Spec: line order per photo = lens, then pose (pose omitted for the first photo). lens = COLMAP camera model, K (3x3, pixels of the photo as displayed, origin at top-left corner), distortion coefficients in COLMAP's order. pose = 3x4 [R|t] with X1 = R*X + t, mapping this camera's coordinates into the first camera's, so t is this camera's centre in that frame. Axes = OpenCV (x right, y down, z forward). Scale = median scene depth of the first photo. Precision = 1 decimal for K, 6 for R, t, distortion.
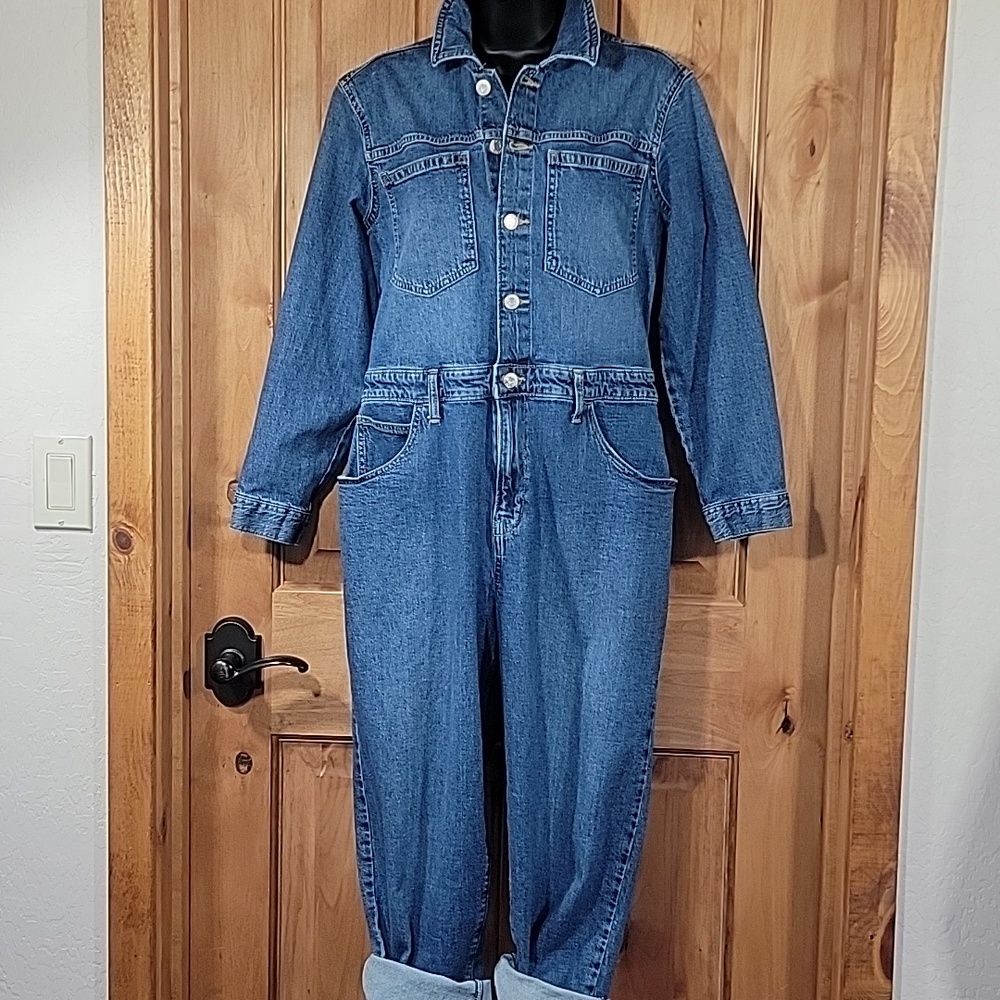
lens RADIAL K [[1252.8, 0, 481.7], [0, 1252.8, 476.5], [0, 0, 1]] dist [0.088756, -0.071078]
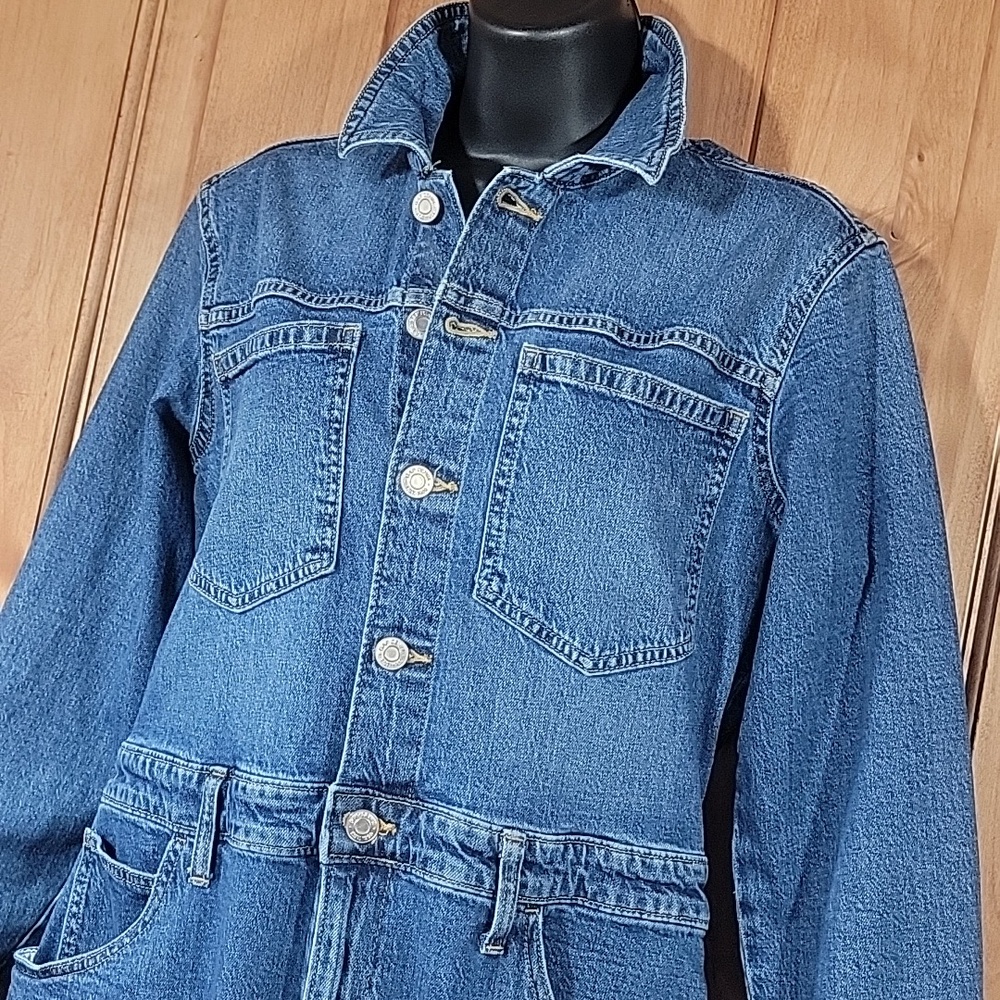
lens RADIAL K [[1458.5, 0, 477.8], [0, 1458.5, 553.8], [0, 0, 1]] dist [0.096909, -0.174313]
pose [[0.972496, 0.158081, -0.171064, 0.187445], [-0.185219, 0.970166, -0.156435, -0.133309], [0.141231, 0.183817, 0.972762, 0.667420]]
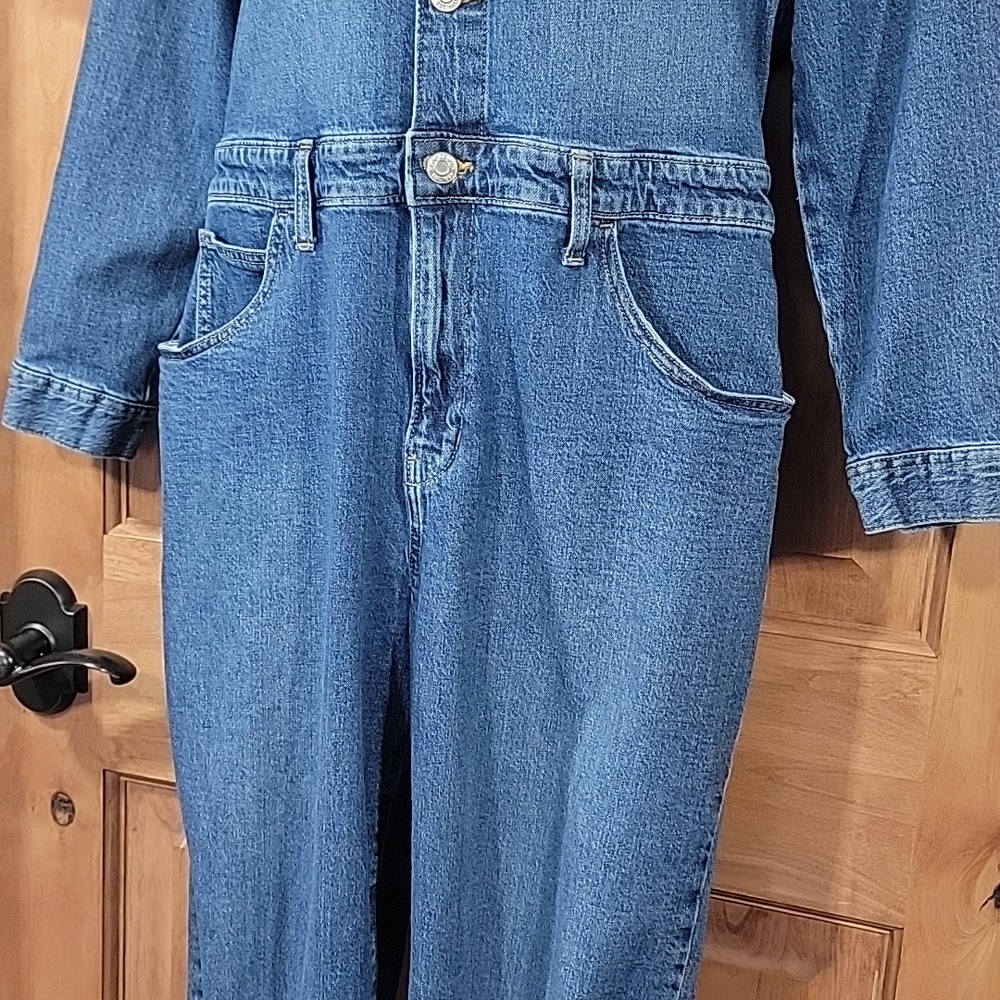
lens RADIAL K [[1442.1, 0, 499.8], [0, 1442.1, 488.7], [0, 0, 1]] dist [0.086177, -0.108246]
pose [[0.975222, 0.087799, -0.203060, 0.231065], [-0.065557, 0.991340, 0.113787, -0.026990], [0.211292, -0.097656, 0.972532, 0.626056]]
